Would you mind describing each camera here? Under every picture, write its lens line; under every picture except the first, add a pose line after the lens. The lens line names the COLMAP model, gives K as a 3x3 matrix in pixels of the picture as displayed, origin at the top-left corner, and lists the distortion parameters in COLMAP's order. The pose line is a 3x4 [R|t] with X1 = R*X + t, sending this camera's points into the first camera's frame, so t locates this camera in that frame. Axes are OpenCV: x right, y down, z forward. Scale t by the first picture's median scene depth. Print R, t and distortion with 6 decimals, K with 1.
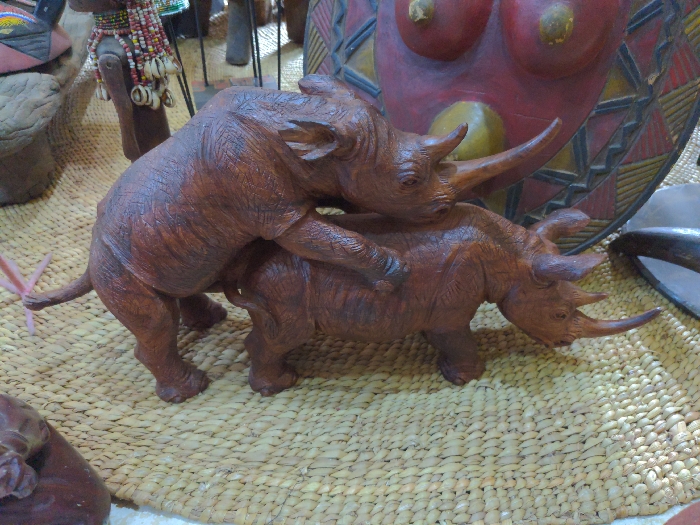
lens RADIAL K [[566.0, 0, 350.0], [0, 566.0, 262.5], [0, 0, 1]] dist [-0.002467, -0.011263]
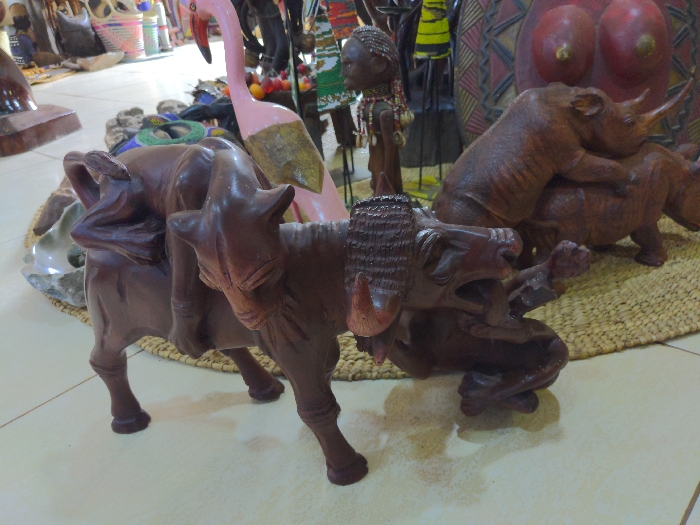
lens RADIAL K [[566.0, 0, 350.0], [0, 566.0, 262.5], [0, 0, 1]] dist [-0.002467, -0.011263]
pose [[0.953311, -0.214821, 0.212248, -0.924995], [0.261281, 0.939147, -0.223014, 0.329262], [-0.151424, 0.268058, 0.951428, -0.324933]]
